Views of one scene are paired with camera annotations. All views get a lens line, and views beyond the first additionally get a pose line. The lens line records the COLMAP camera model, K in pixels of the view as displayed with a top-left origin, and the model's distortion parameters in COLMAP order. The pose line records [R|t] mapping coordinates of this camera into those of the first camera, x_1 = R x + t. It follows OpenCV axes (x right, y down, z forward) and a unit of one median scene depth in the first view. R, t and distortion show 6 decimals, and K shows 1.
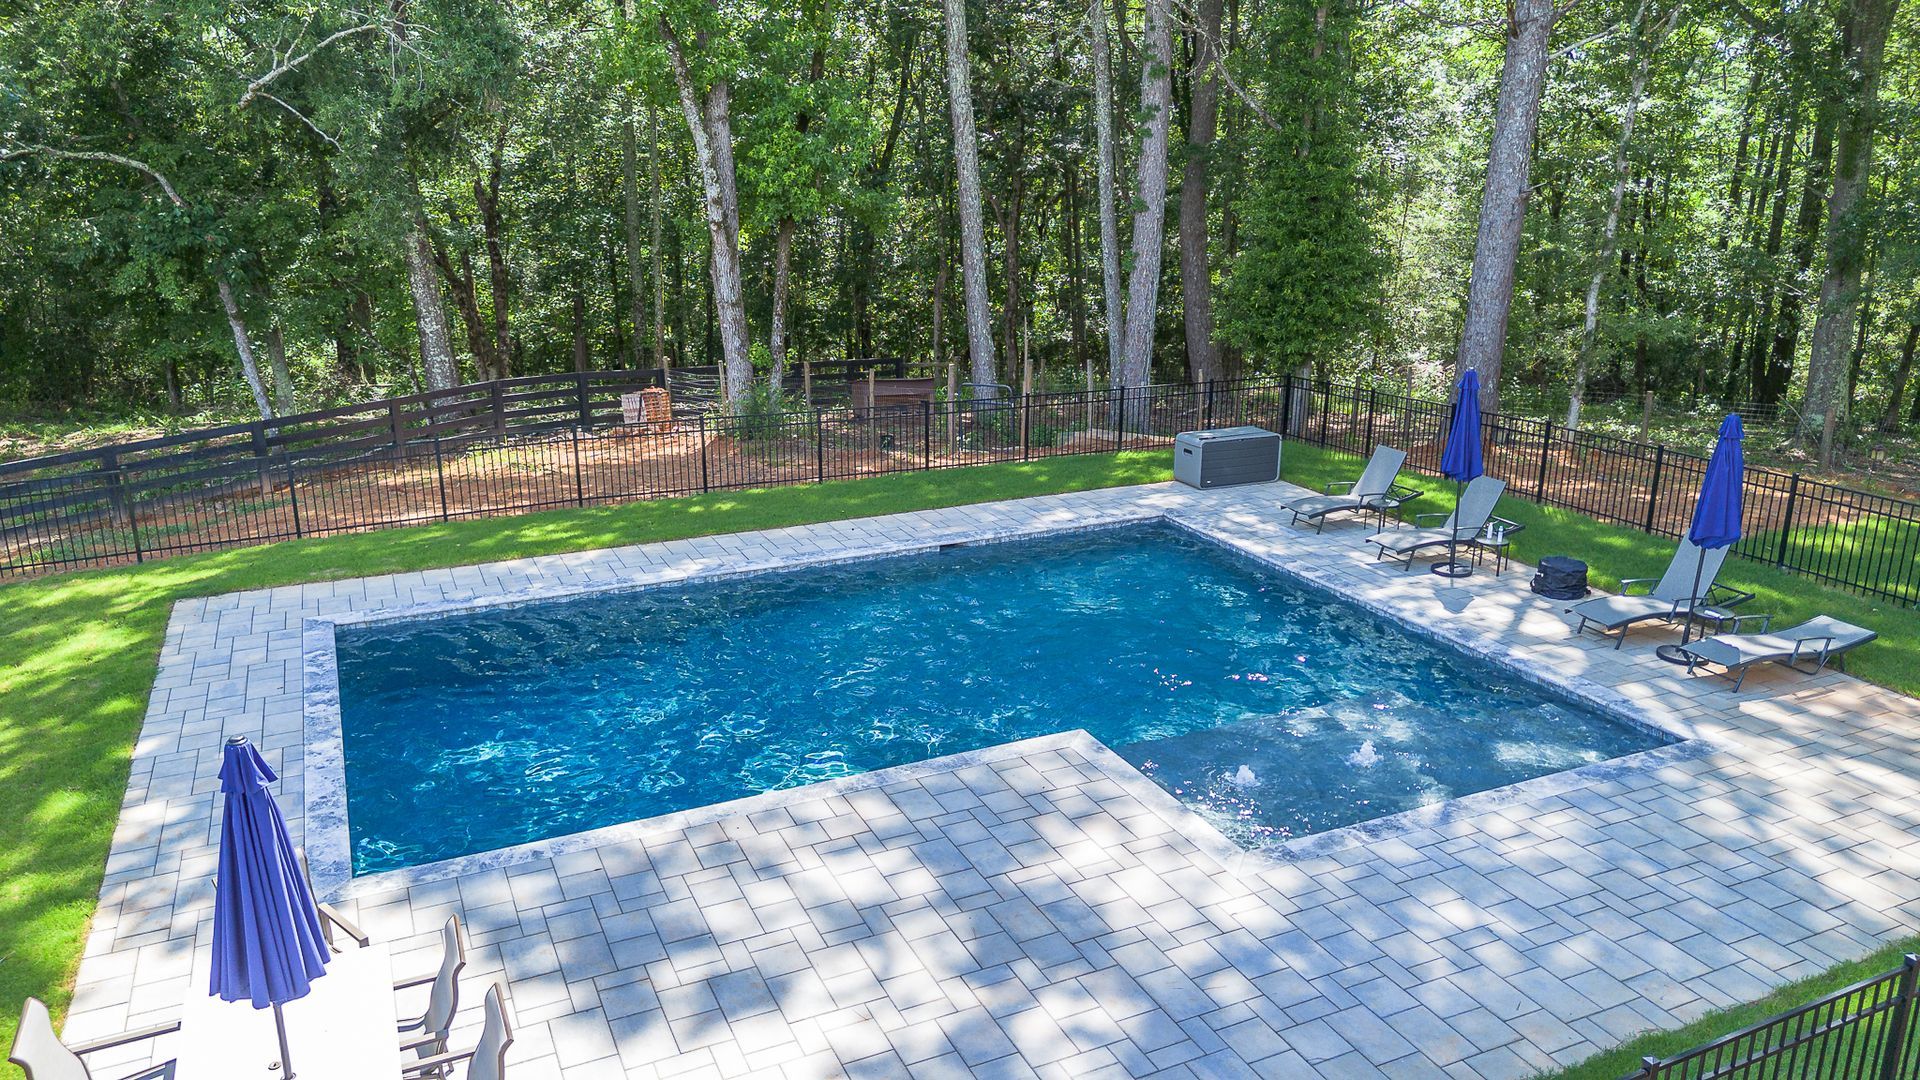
lens RADIAL K [[1364.1, 0, 934.8], [0, 1364.1, 526.0], [0, 0, 1]] dist [0.051980, -0.049426]
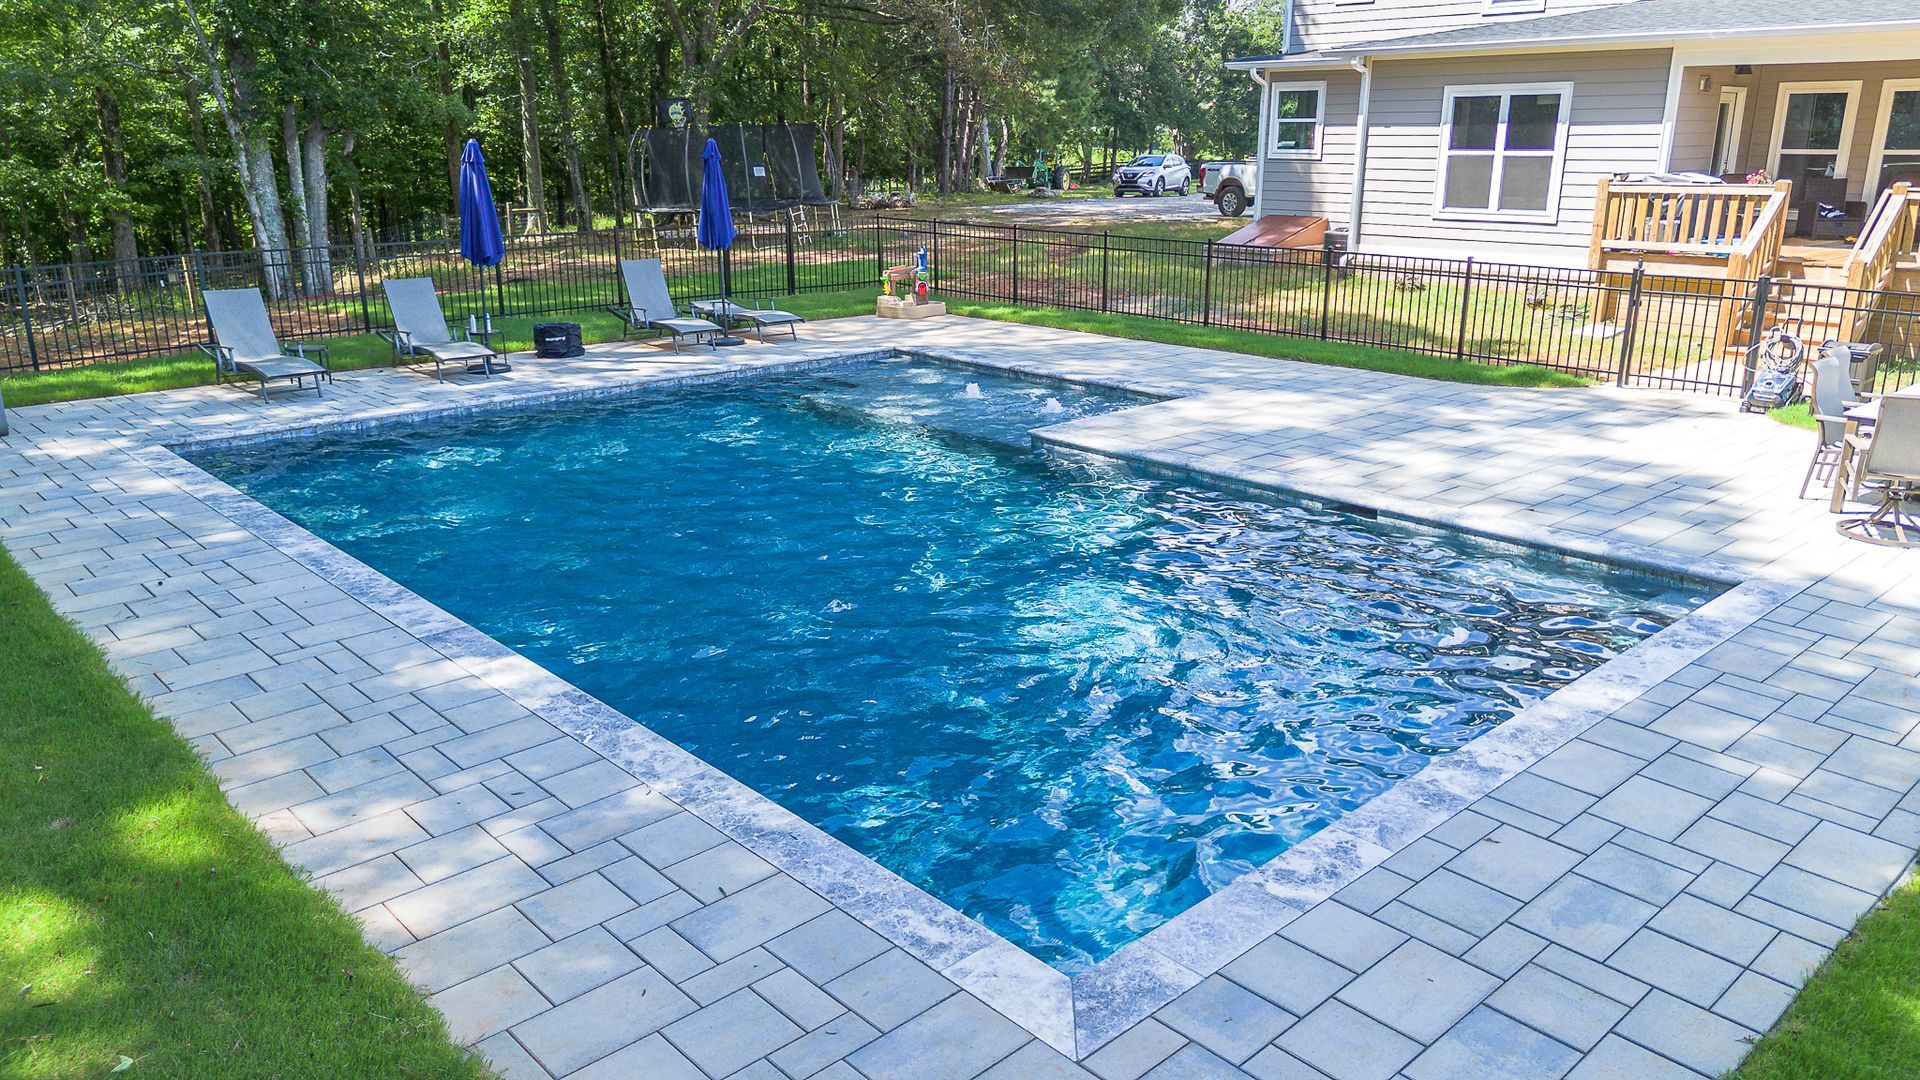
lens RADIAL K [[1364.1, 0, 964.8], [0, 1364.1, 536.8], [0, 0, 1]] dist [0.051980, -0.049426]
pose [[-0.315567, -0.267846, 0.910316, -0.690027], [0.263629, 0.896821, 0.355264, -0.130342], [-0.911547, 0.352095, -0.212395, 1.095600]]
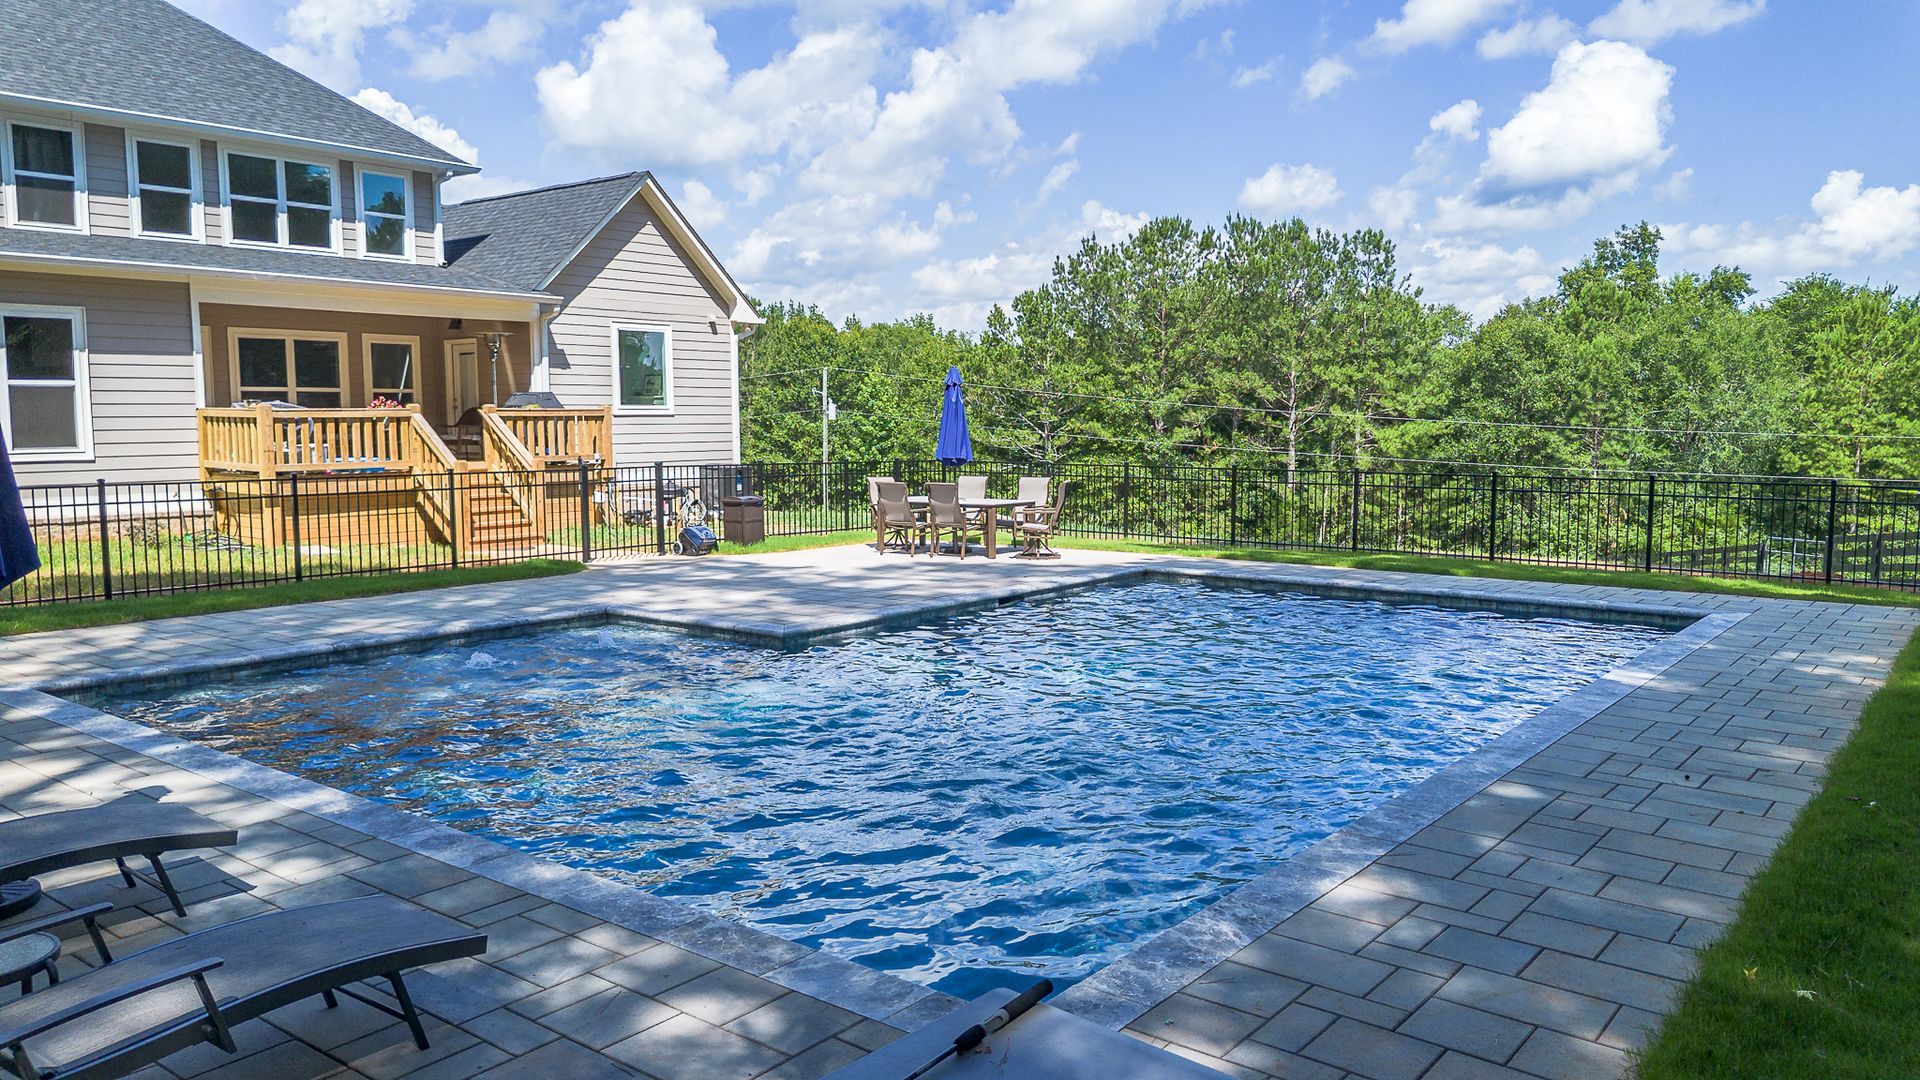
lens RADIAL K [[1364.1, 0, 966.0], [0, 1364.1, 533.9], [0, 0, 1]] dist [0.051980, -0.049426]
pose [[-0.892515, 0.043478, -0.448917, 0.369443], [-0.121621, 0.935270, 0.332383, -0.209623], [0.434310, 0.351255, -0.829455, 1.549050]]
